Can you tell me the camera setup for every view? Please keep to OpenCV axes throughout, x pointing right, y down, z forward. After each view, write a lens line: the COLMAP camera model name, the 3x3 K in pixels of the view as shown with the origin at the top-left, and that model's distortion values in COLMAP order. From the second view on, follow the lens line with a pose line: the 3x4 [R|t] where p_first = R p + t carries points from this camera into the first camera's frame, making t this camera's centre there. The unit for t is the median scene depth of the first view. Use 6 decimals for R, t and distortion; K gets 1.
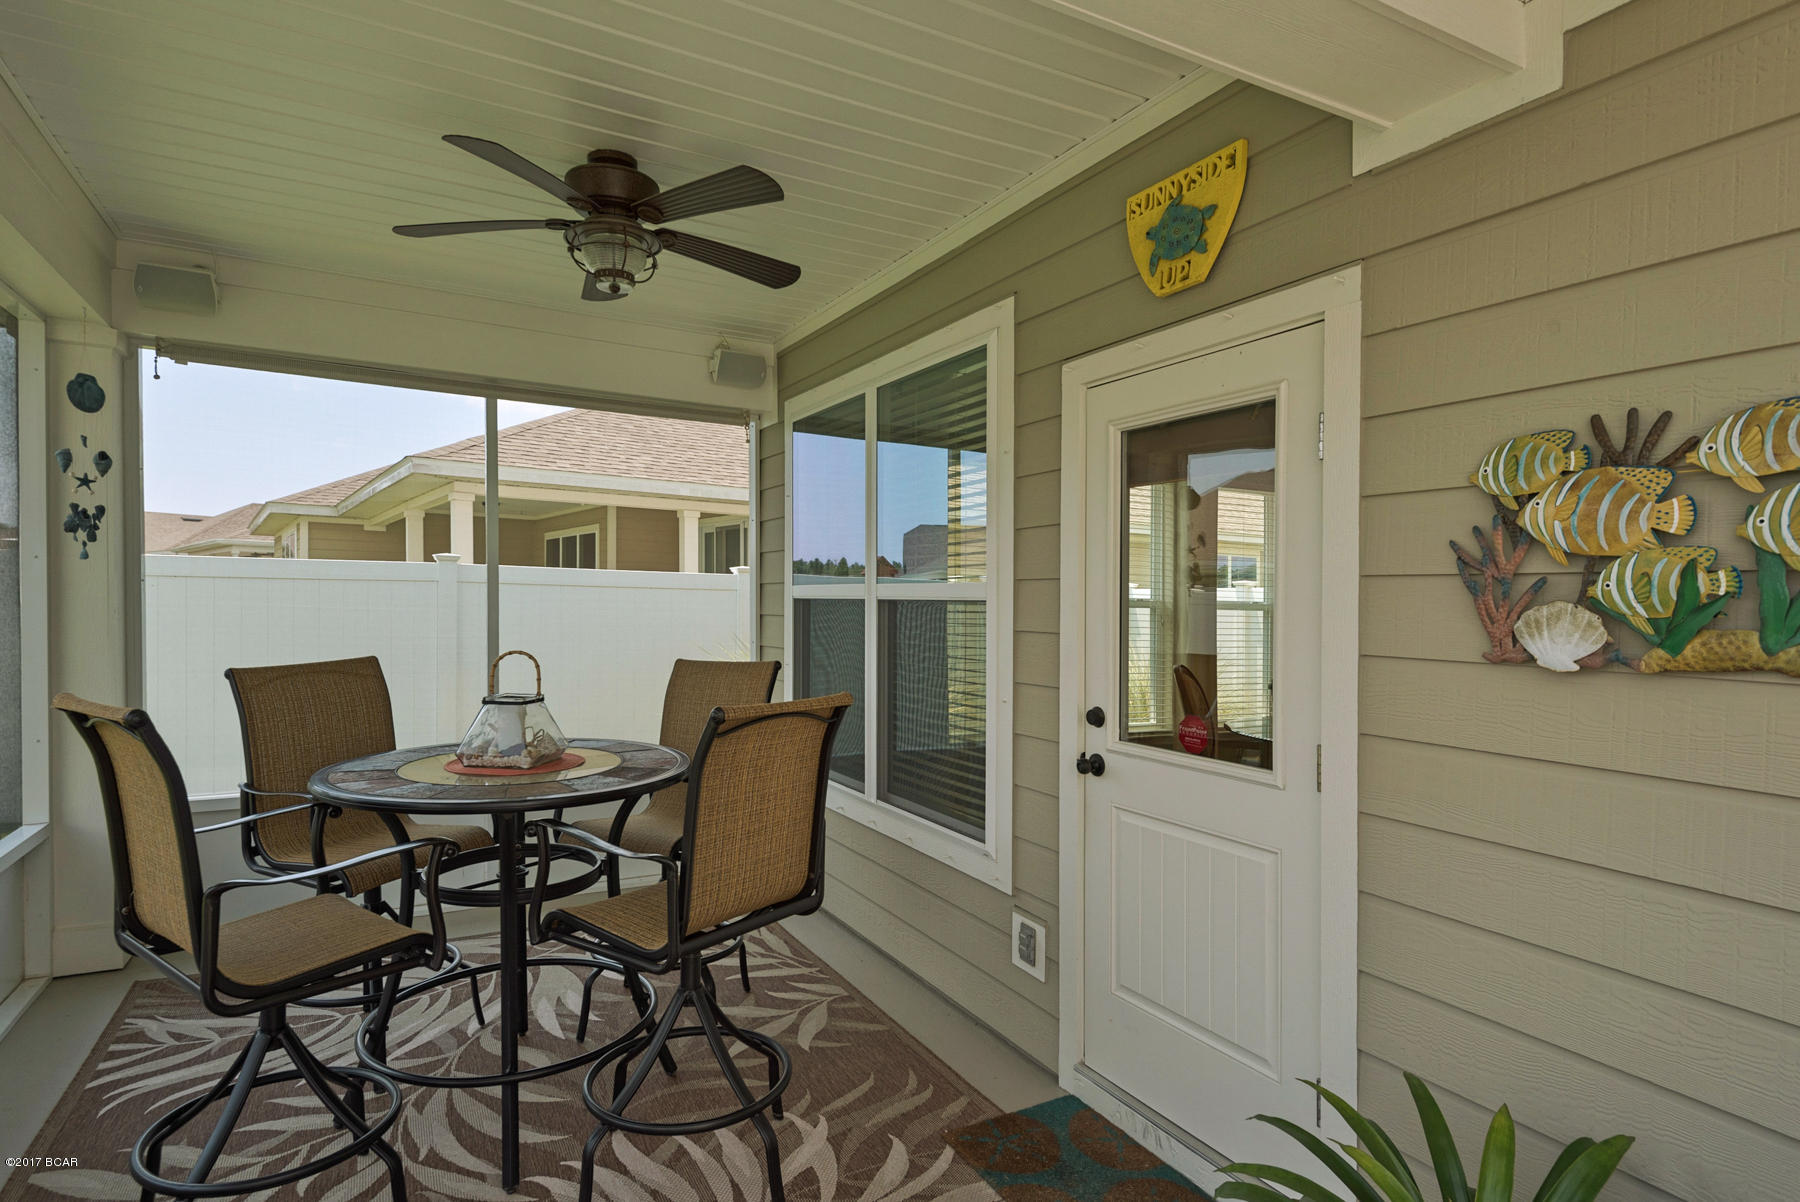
lens RADIAL K [[946.6, 0, 921.4], [0, 946.6, 634.6], [0, 0, 1]] dist [-0.001100, -0.001593]
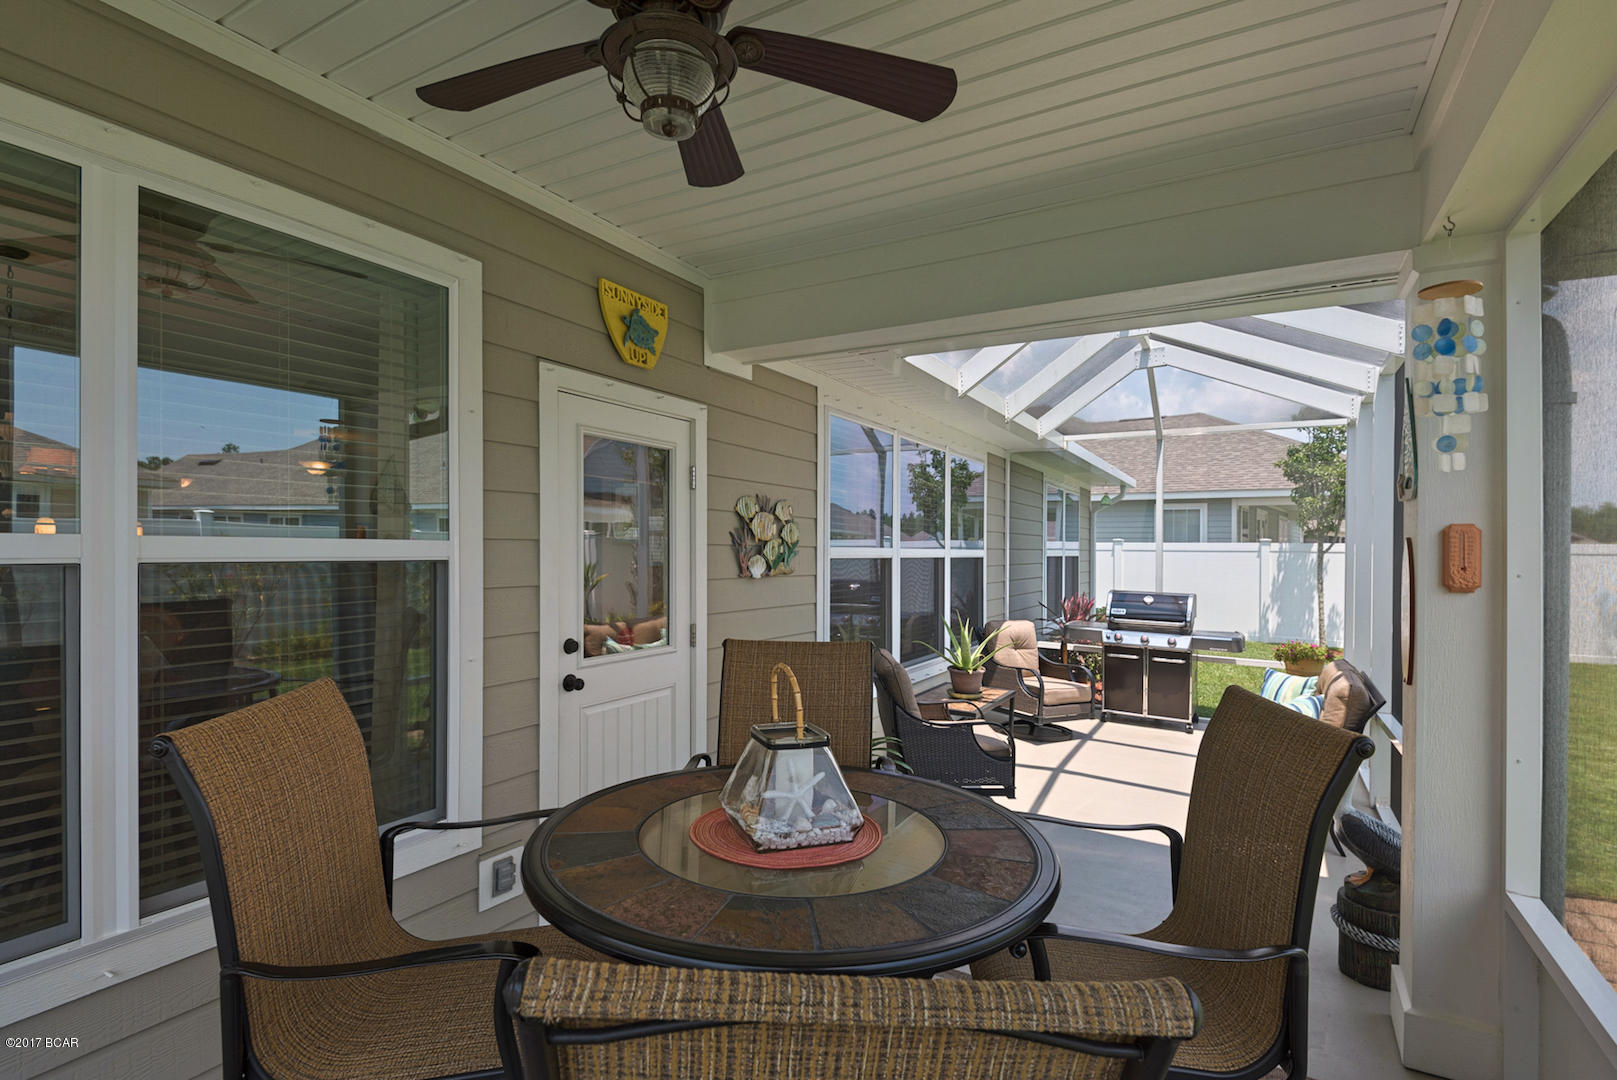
lens RADIAL K [[777.2, 0, 808.5], [0, 777.2, 558.4], [0, 0, 1]] dist [0.001116, 0.000126]
pose [[-0.501317, -0.013352, 0.865161, -0.802334], [0.027428, 0.999133, 0.031313, -0.051674], [-0.864829, 0.039427, -0.500516, 1.106551]]
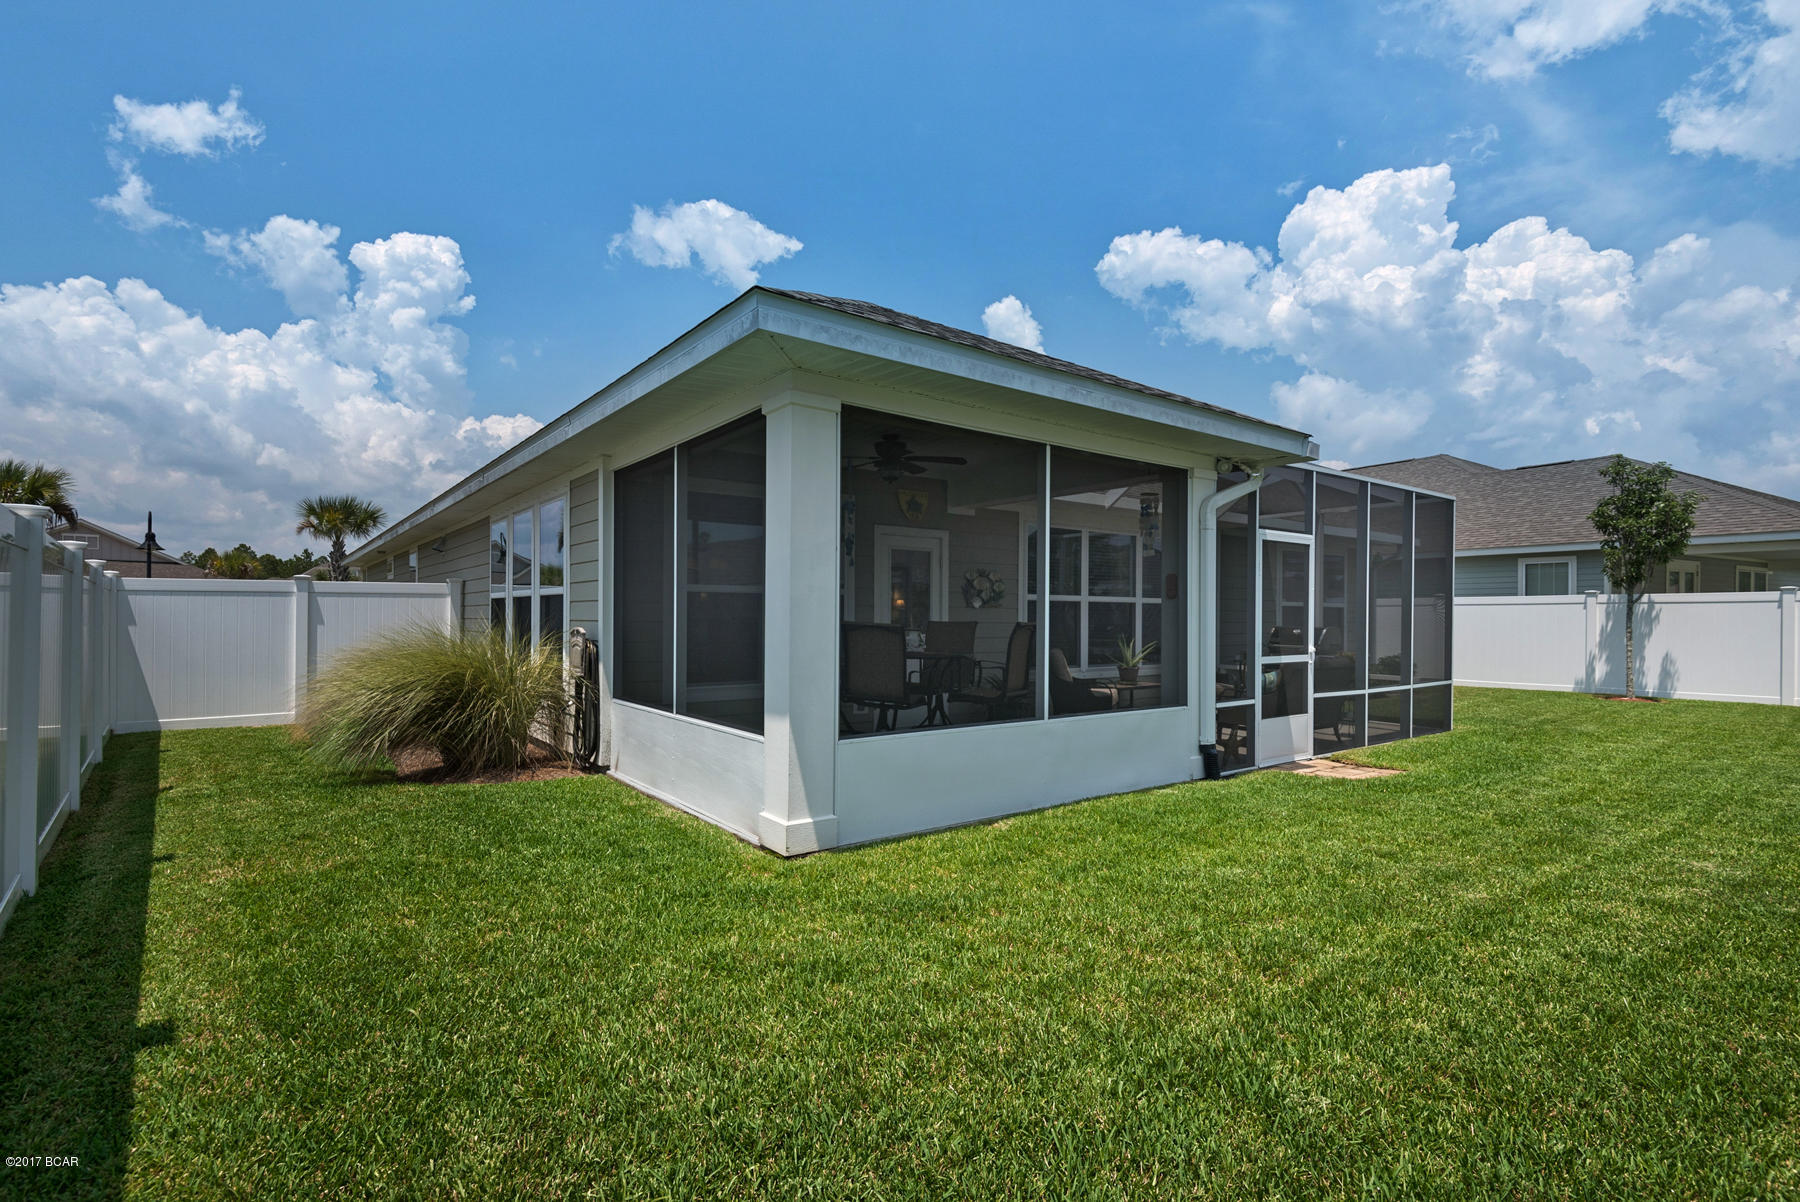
lens RADIAL K [[805.7, 0, 895.2], [0, 805.7, 595.5], [0, 0, 1]] dist [0.033244, -0.021246]
pose [[-0.124304, 0.017785, 0.992085, -2.450705], [0.031296, 0.999412, -0.013995, 0.006606], [-0.991751, 0.029309, -0.124787, 1.180878]]
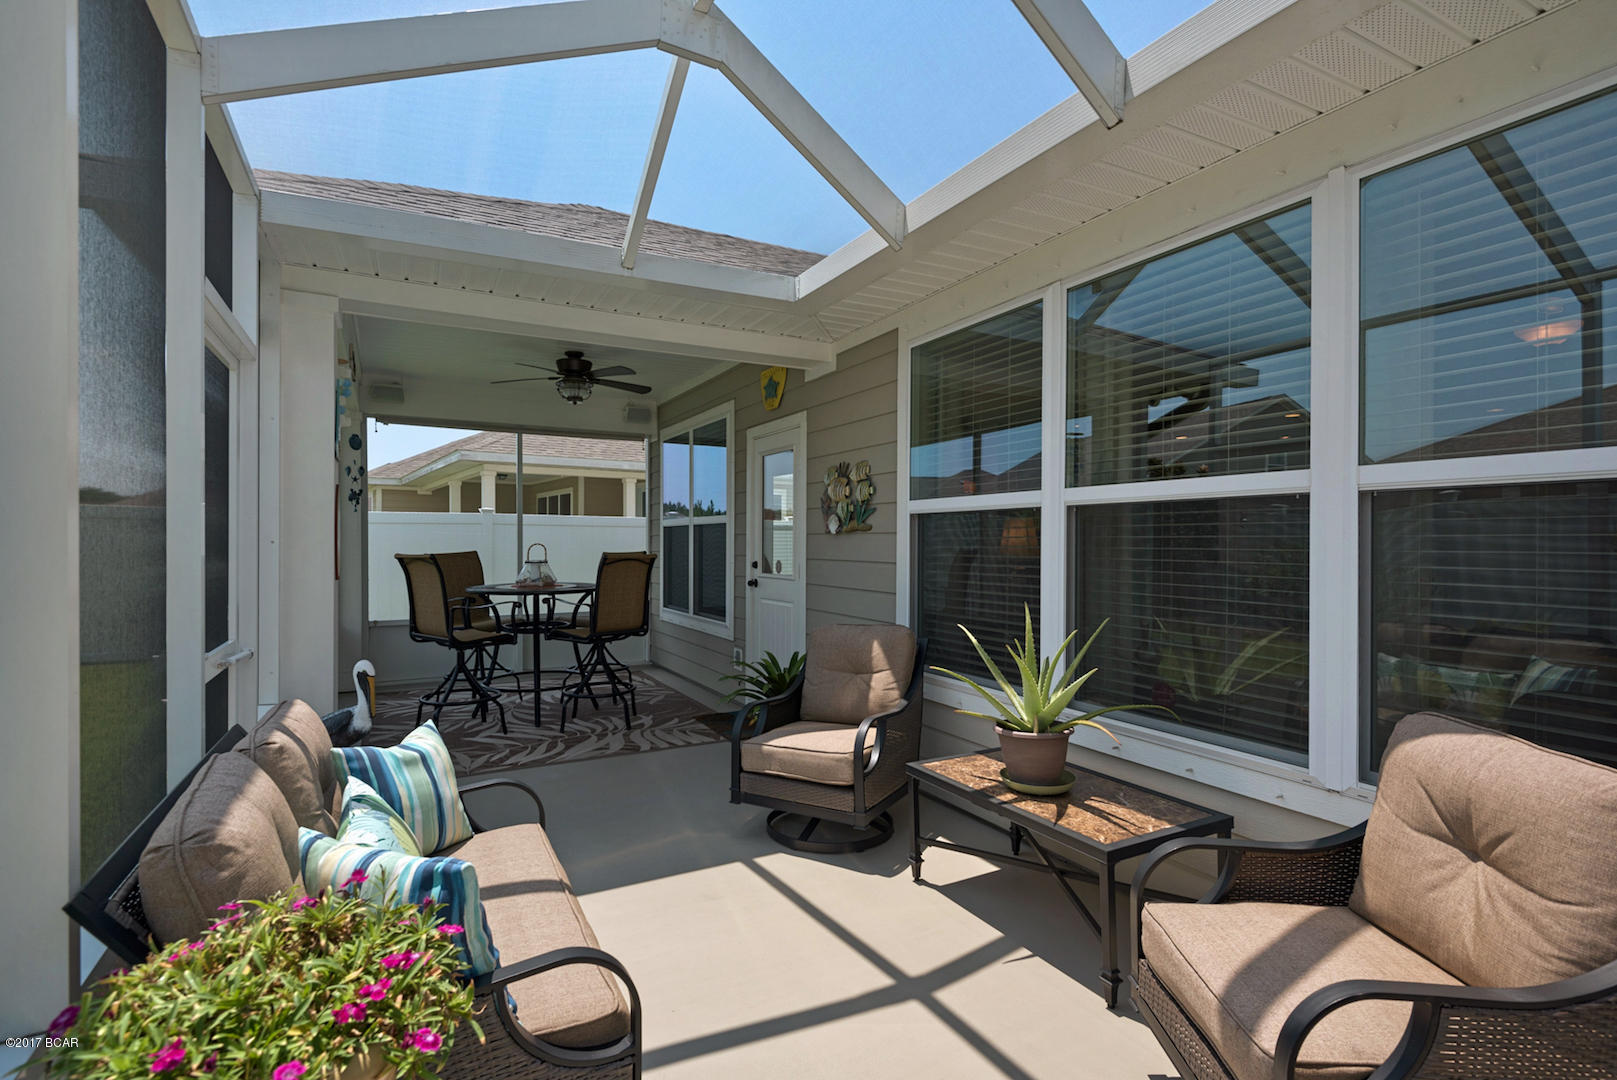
lens RADIAL K [[767.5, 0, 808.5], [0, 767.5, 540.0], [0, 0, 1]] dist [0.002697, 0.000256]
pose [[0.999360, -0.014281, -0.032803, 0.358405], [0.013034, 0.999196, -0.037925, 0.089943], [0.033318, 0.037473, 0.998742, -1.004968]]
